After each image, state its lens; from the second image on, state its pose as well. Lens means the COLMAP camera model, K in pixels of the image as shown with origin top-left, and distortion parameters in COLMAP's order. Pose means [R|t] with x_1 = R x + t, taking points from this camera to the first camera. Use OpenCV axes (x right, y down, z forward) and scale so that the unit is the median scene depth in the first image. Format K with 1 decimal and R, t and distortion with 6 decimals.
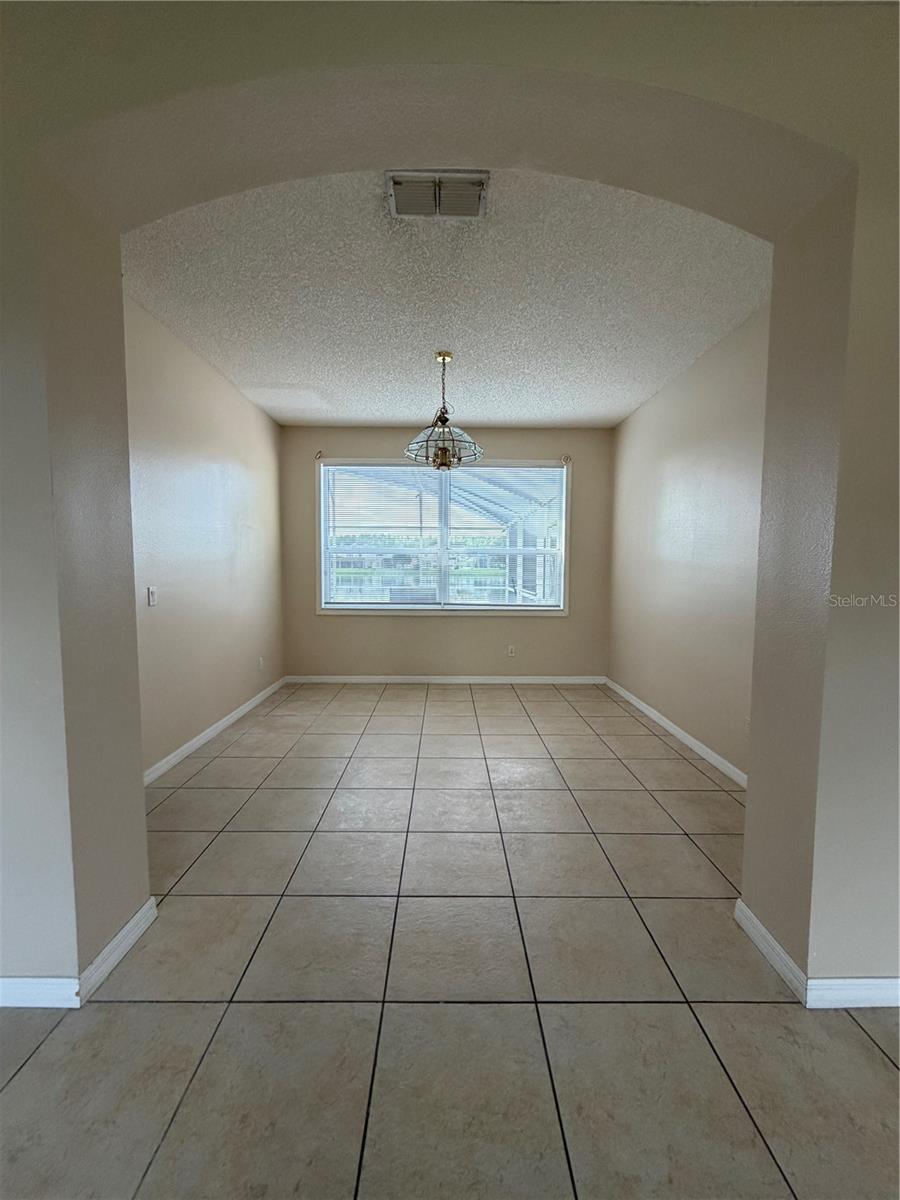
lens RADIAL K [[479.8, 0, 448.8], [0, 479.8, 593.6], [0, 0, 1]] dist [0.002786, -0.000314]
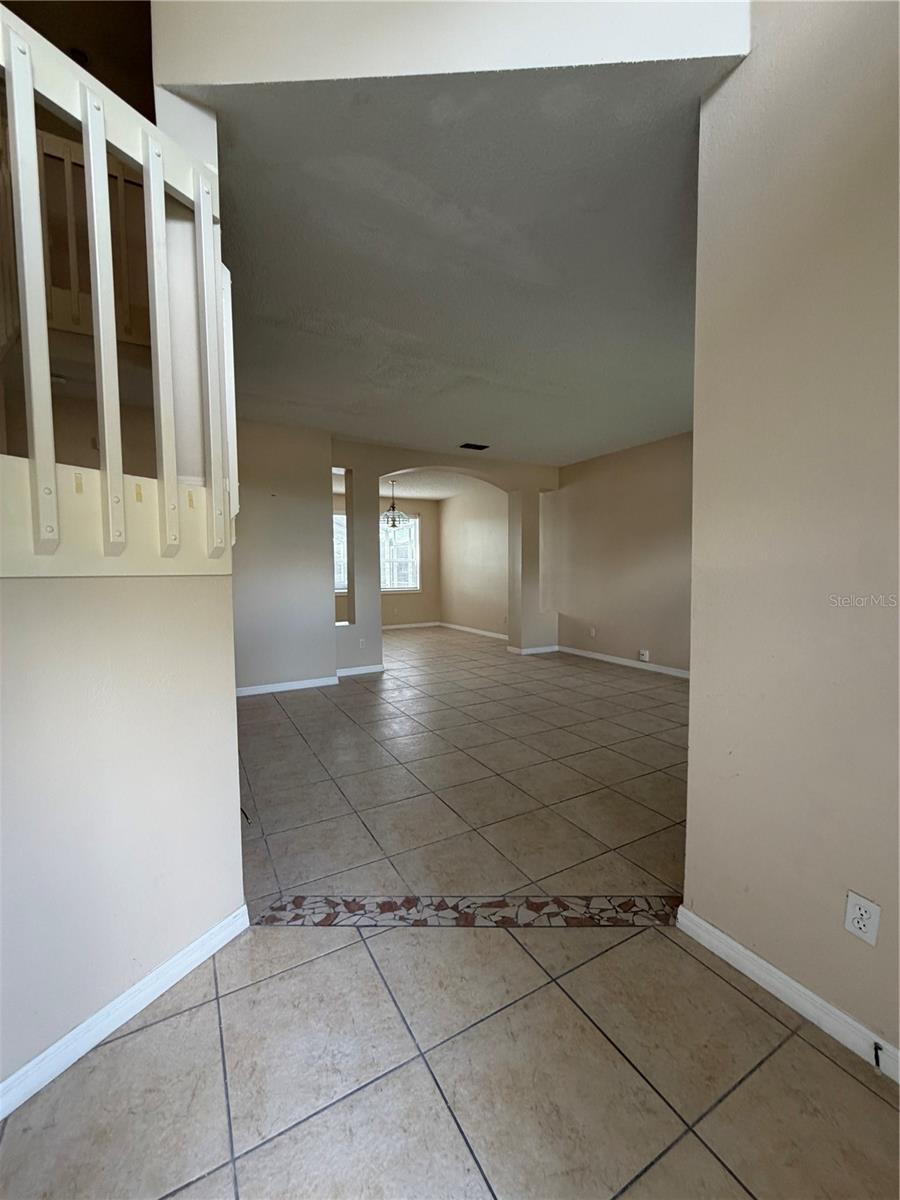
lens RADIAL K [[479.2, 0, 449.4], [0, 479.2, 597.4], [0, 0, 1]] dist [-0.000088, 0.000110]
pose [[0.877469, -0.042898, 0.477712, -0.874546], [0.041768, 0.999043, 0.012993, 0.065605], [-0.477812, 0.008552, 0.878420, -1.174636]]
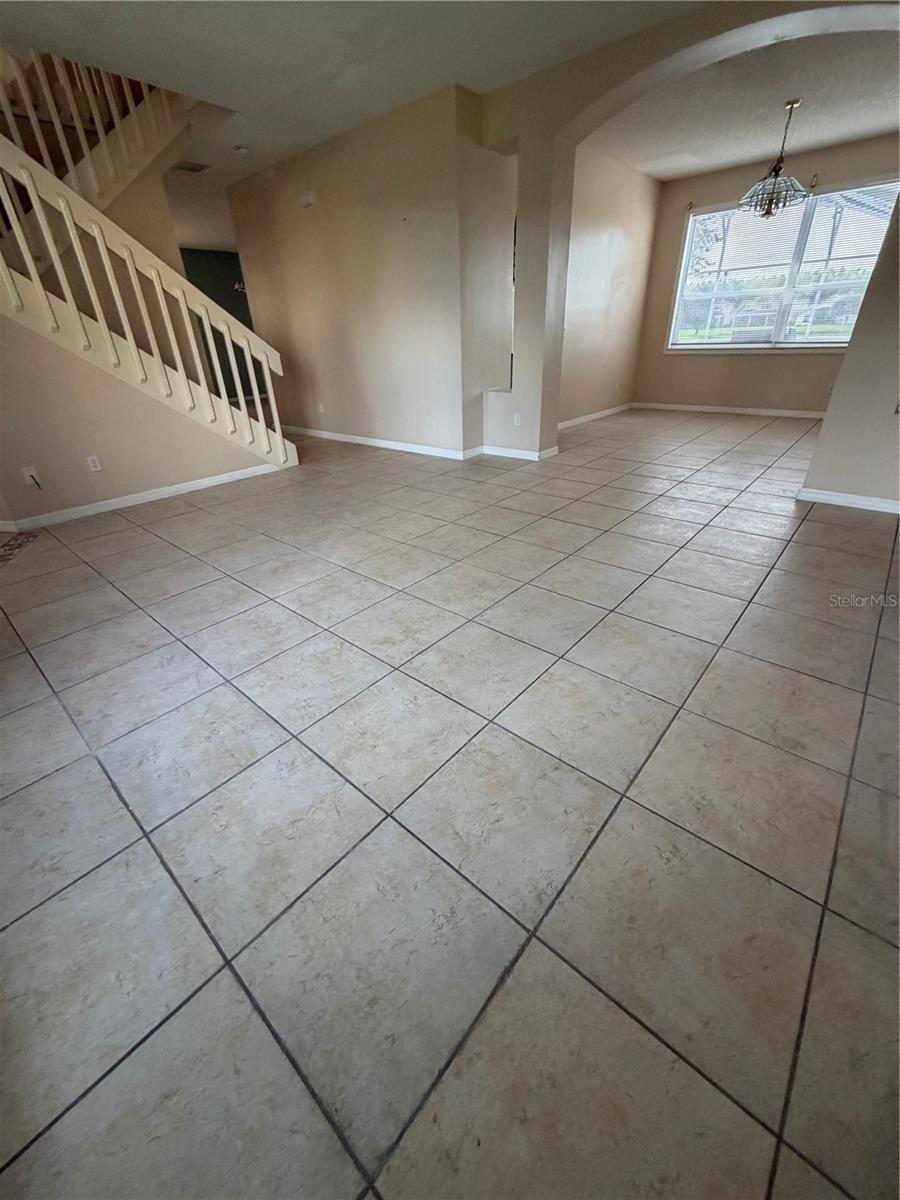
lens RADIAL K [[483.1, 0, 446.5], [0, 483.1, 598.4], [0, 0, 1]] dist [-0.000271, 0.000013]
pose [[0.744163, 0.290718, -0.601418, 0.412012], [0.003346, 0.898696, 0.438559, 0.090615], [0.667989, -0.328372, 0.667804, -0.772630]]
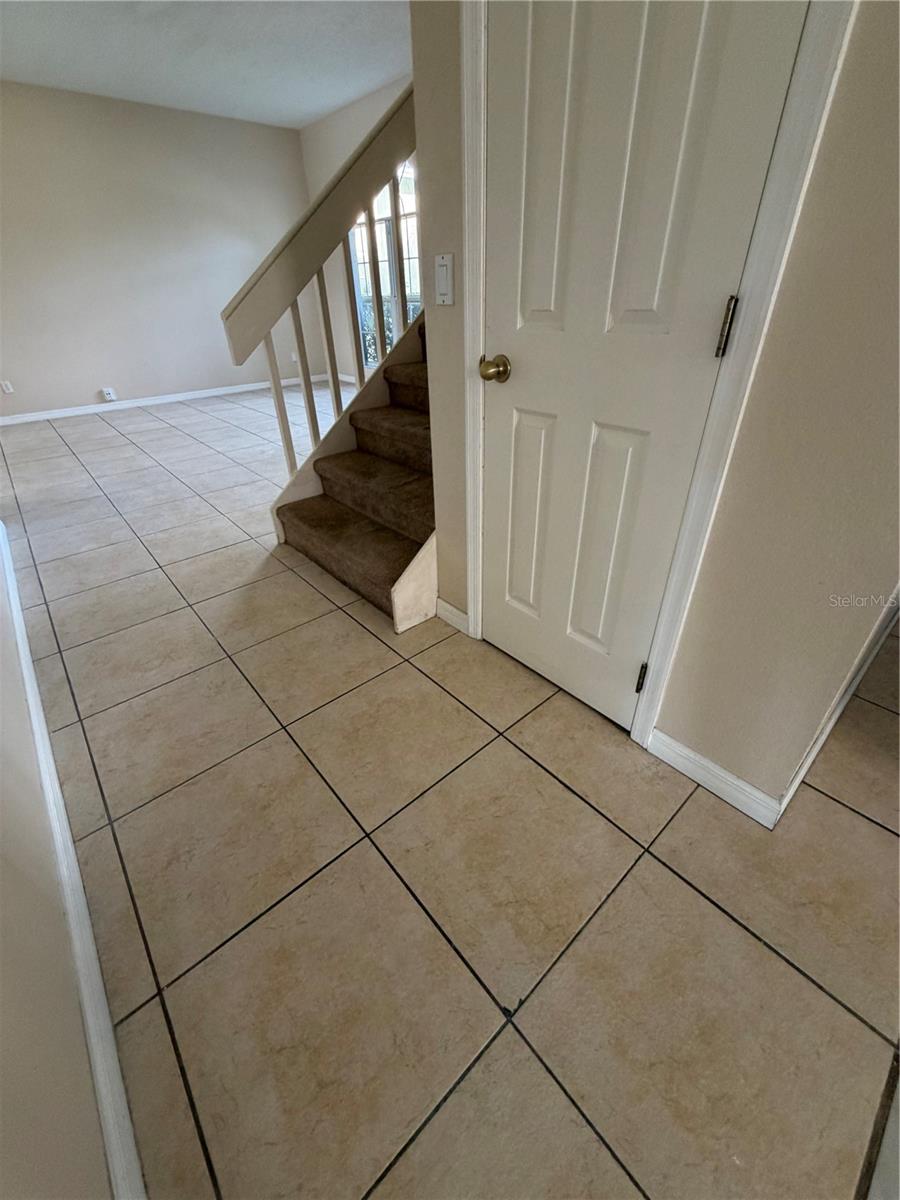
lens RADIAL K [[479.2, 0, 449.4], [0, 479.2, 597.4], [0, 0, 1]] dist [-0.000088, 0.000110]
pose [[-0.652058, -0.397799, 0.645427, -1.470756], [0.065557, 0.818526, 0.570717, 0.040602], [-0.755329, 0.414453, -0.507648, 0.187591]]
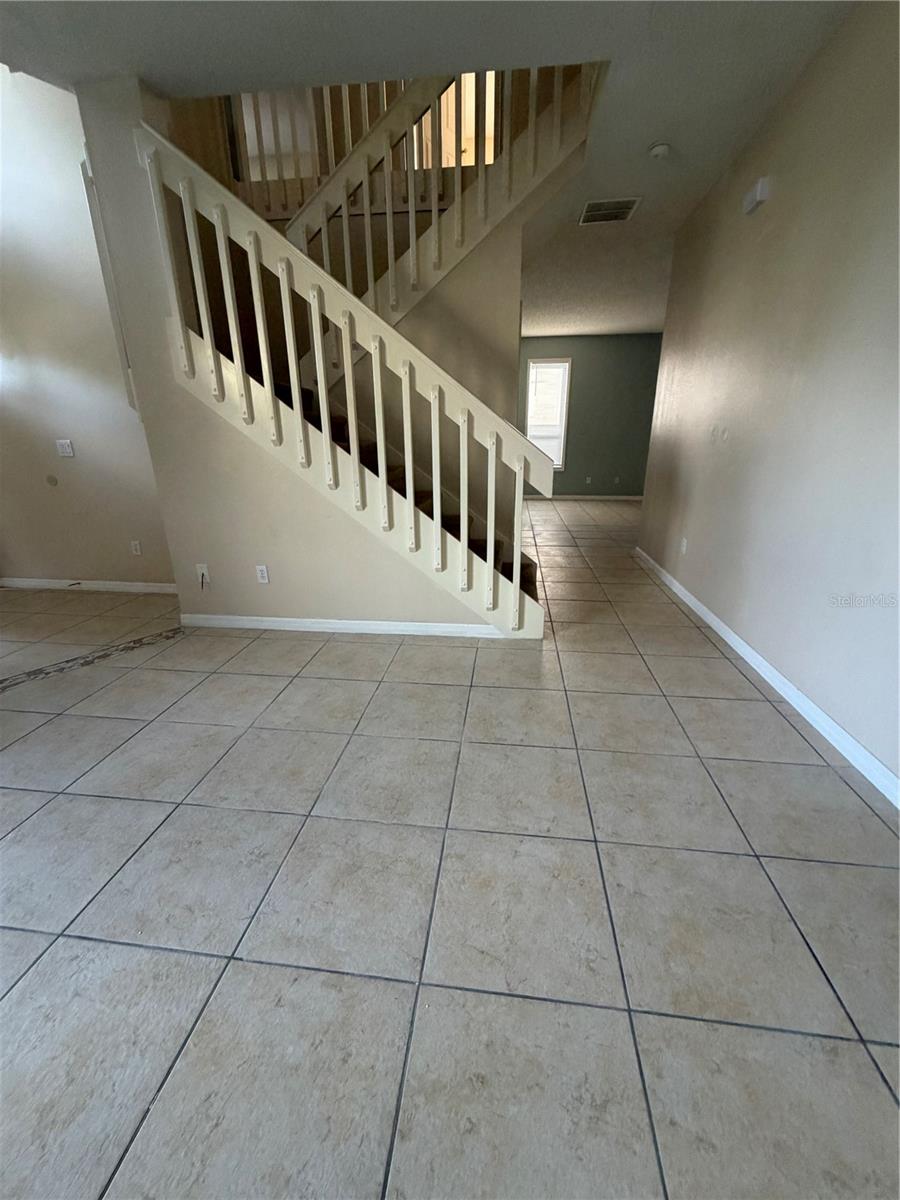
lens RADIAL K [[479.2, 0, 449.4], [0, 479.2, 597.4], [0, 0, 1]] dist [-0.000088, 0.000110]
pose [[-0.135322, 0.313022, -0.940056, -0.094941], [-0.046271, 0.945752, 0.321579, 0.037221], [0.989721, 0.087014, -0.113497, -0.077454]]
